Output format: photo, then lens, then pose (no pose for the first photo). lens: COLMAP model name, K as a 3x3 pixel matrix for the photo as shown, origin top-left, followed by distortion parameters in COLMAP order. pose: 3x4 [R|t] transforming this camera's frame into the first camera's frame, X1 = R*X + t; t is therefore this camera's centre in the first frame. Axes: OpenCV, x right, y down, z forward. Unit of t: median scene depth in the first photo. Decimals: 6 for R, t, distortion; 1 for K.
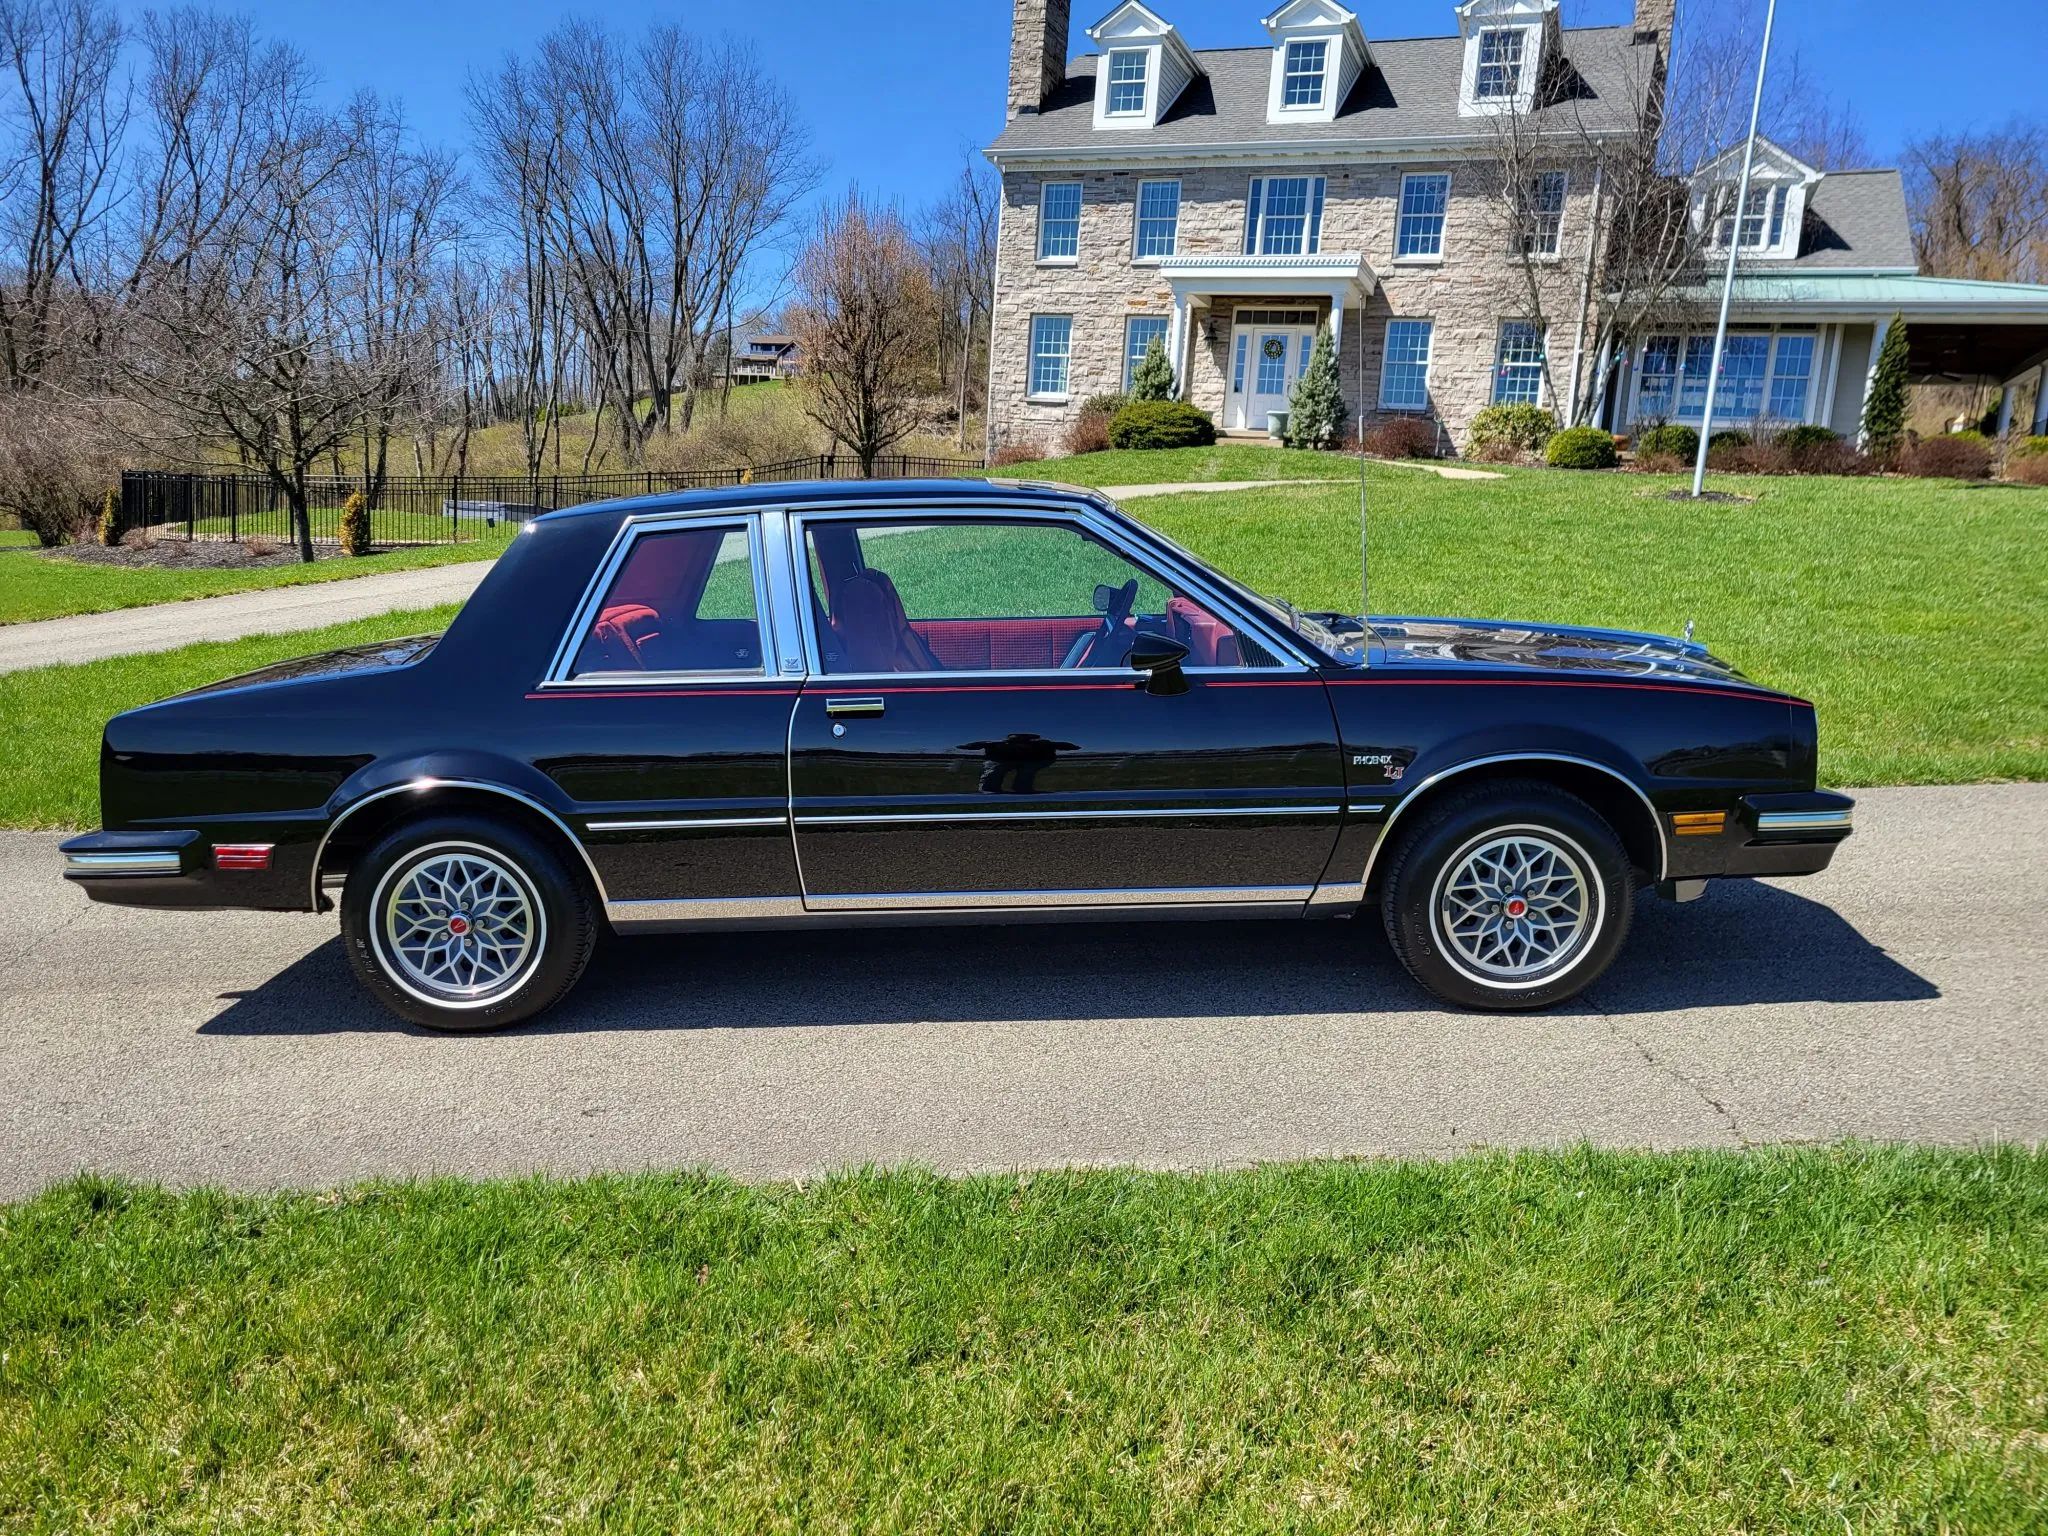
lens RADIAL K [[1528.9, 0, 1024.0], [0, 1528.9, 768.0], [0, 0, 1]] dist [0.071177, -0.052635]
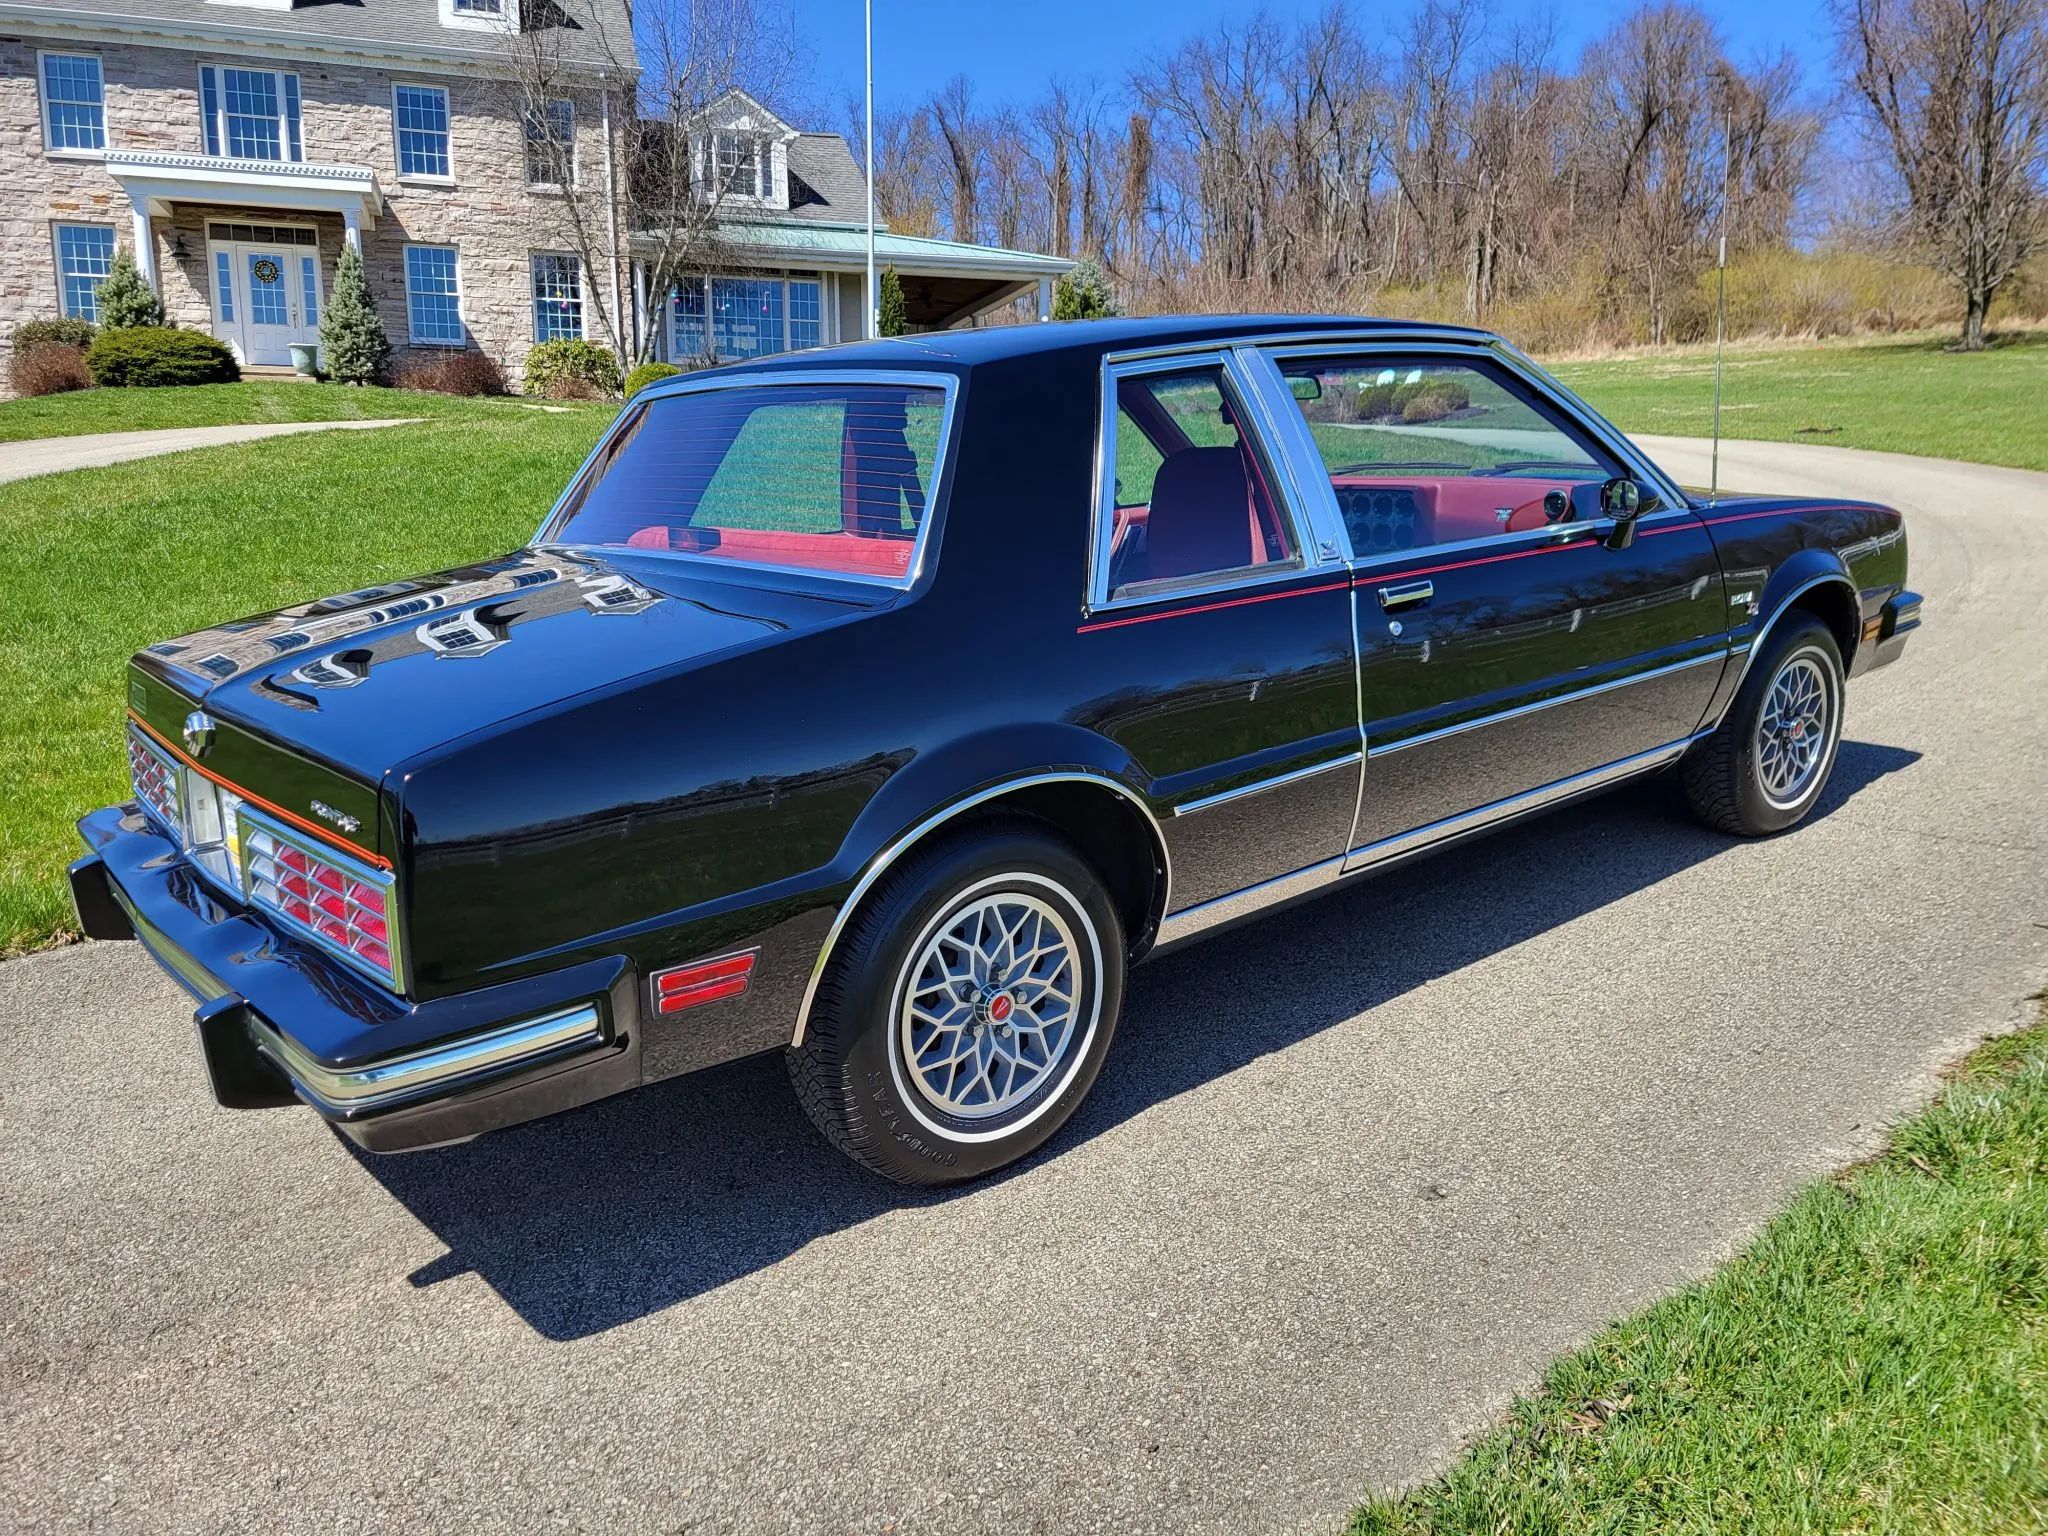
lens RADIAL K [[1528.9, 0, 1024.0], [0, 1528.9, 768.0], [0, 0, 1]] dist [0.071177, -0.052635]
pose [[0.769443, -0.164935, 0.617053, -0.102086], [0.147505, 0.985855, 0.079581, -0.006049], [-0.621450, 0.029785, 0.782888, 0.069801]]
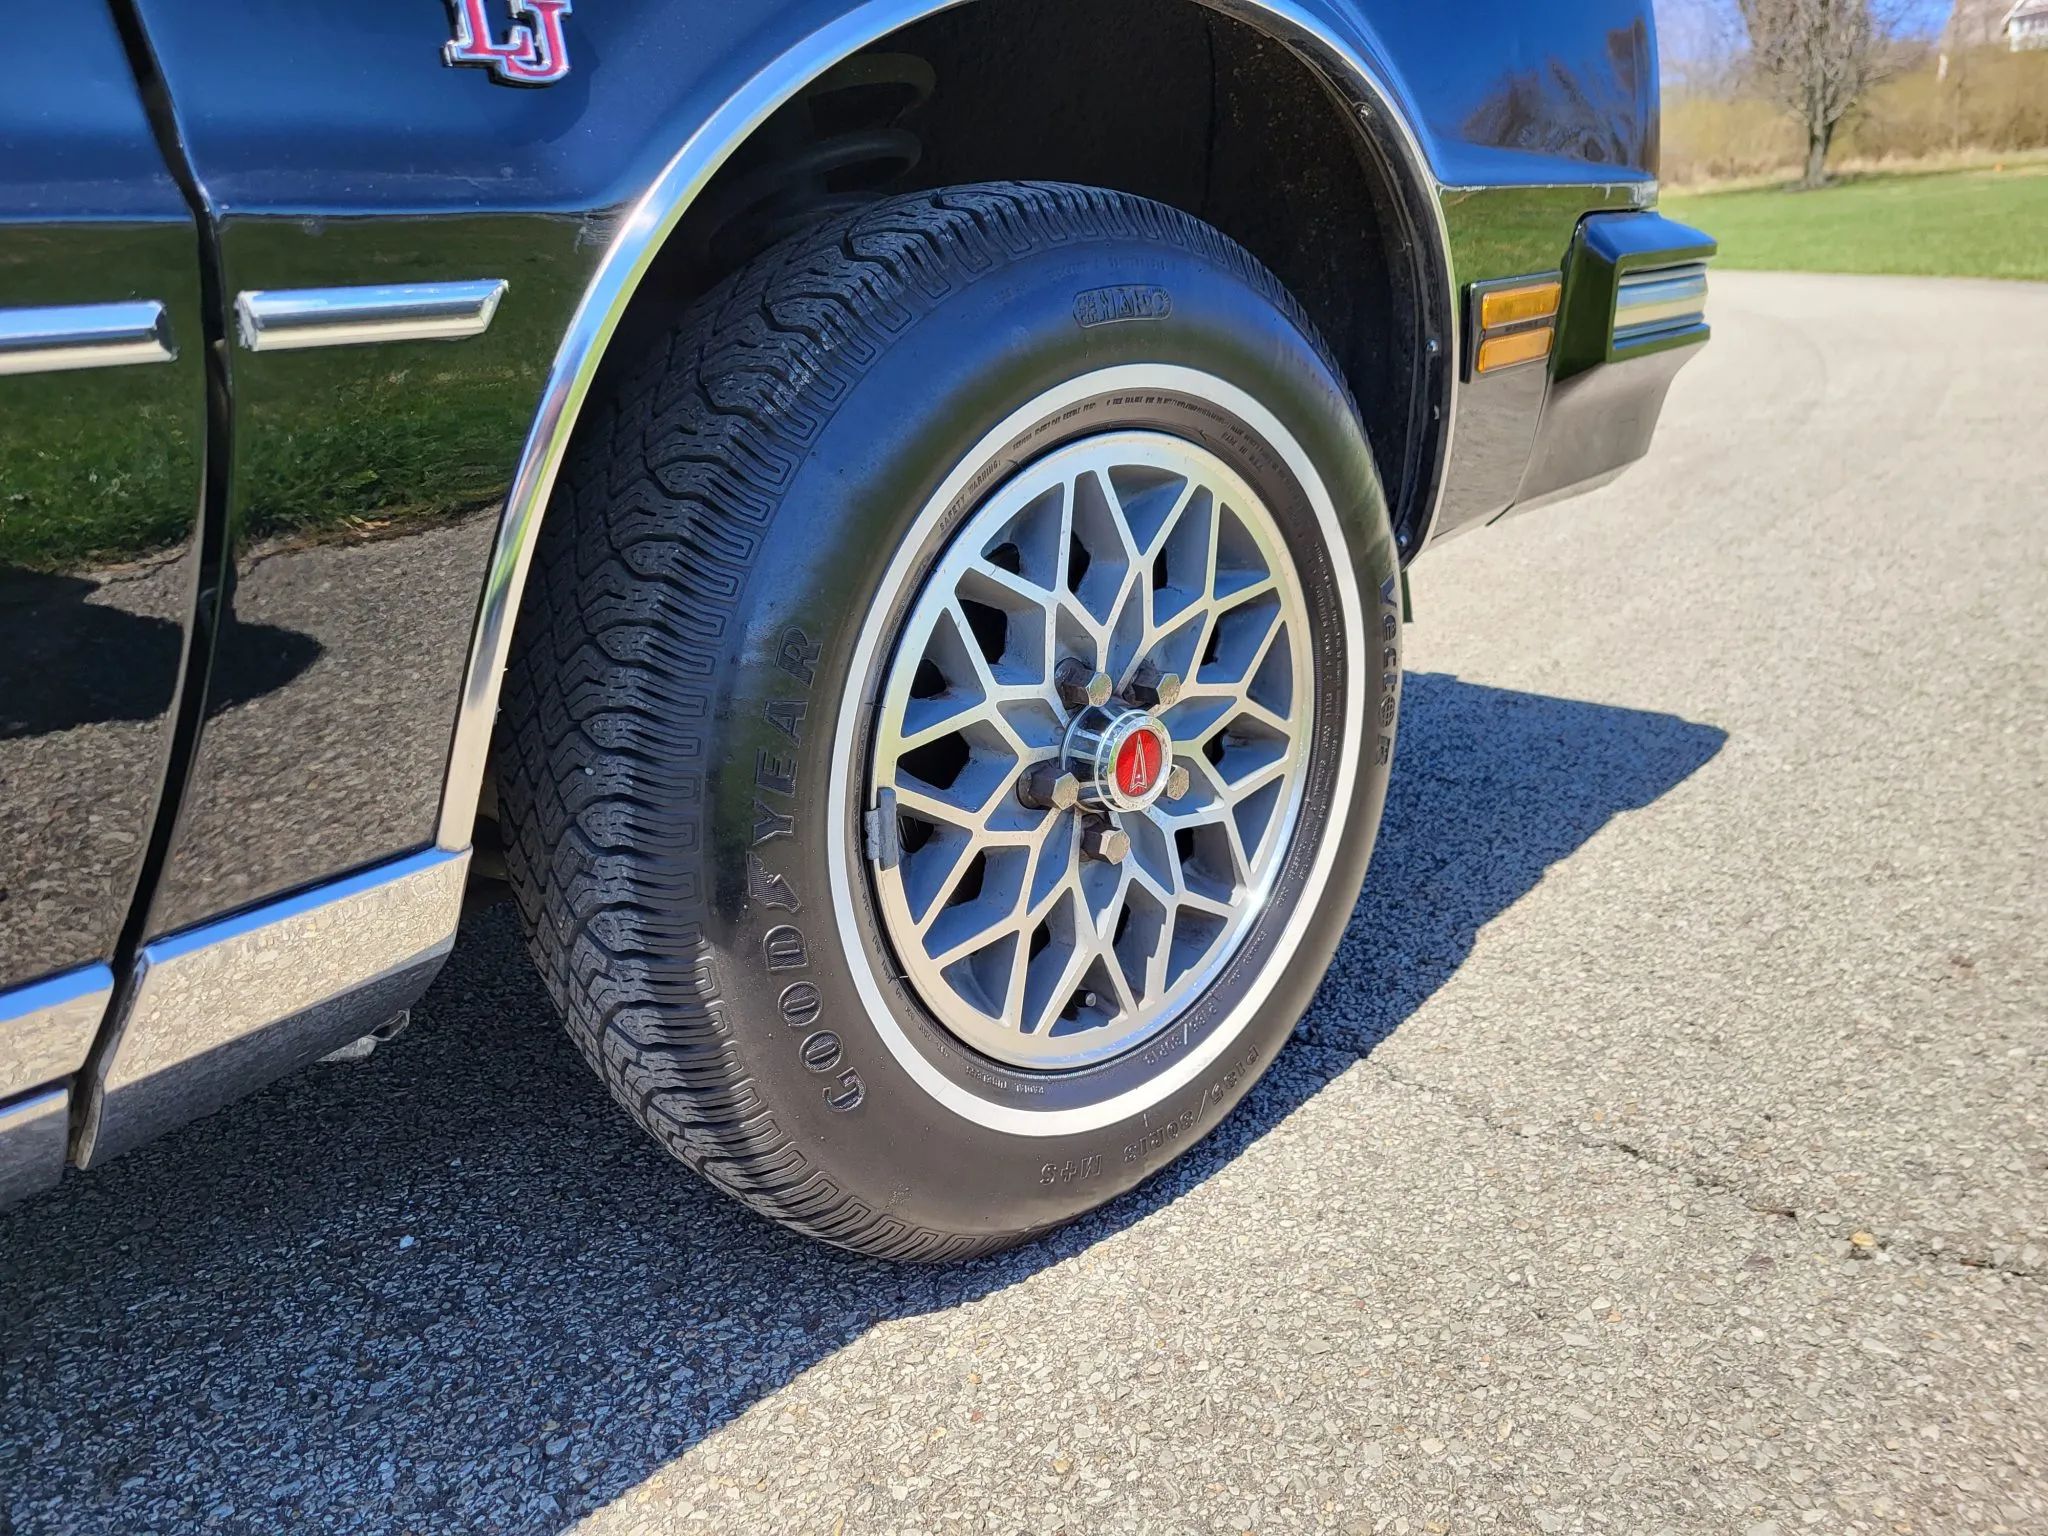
lens RADIAL K [[1528.9, 0, 1024.0], [0, 1528.9, 768.0], [0, 0, 1]] dist [0.071177, -0.052635]
pose [[0.711821, -0.242875, 0.659031, 0.024042], [0.188016, 0.969956, 0.154385, 0.007732], [-0.676727, 0.014014, 0.736100, 0.118001]]
